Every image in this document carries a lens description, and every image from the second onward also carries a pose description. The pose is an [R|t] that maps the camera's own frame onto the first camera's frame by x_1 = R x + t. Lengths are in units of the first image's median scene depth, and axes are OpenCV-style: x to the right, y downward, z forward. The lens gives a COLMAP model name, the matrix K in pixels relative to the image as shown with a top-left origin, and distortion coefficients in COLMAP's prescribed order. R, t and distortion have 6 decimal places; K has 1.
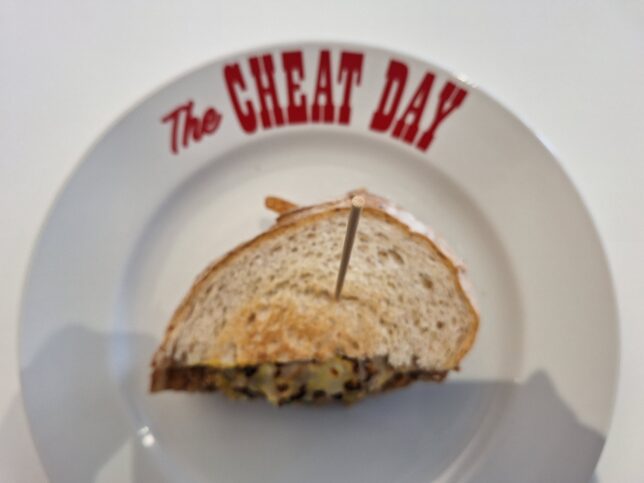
lens RADIAL K [[431.1, 0, 319.9], [0, 431.1, 241.5], [0, 0, 1]] dist [0.052611, 0.000407]
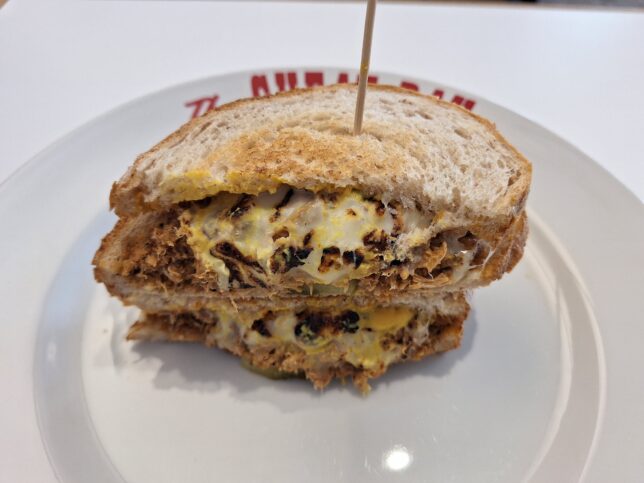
lens RADIAL K [[431.1, 0, 324.9], [0, 431.1, 241.7], [0, 0, 1]] dist [0.052611, 0.000407]
pose [[0.998314, 0.057727, -0.005992, -0.005919], [-0.051984, 0.843509, -0.534594, 0.751766], [-0.025806, 0.534004, 0.845088, 0.395719]]
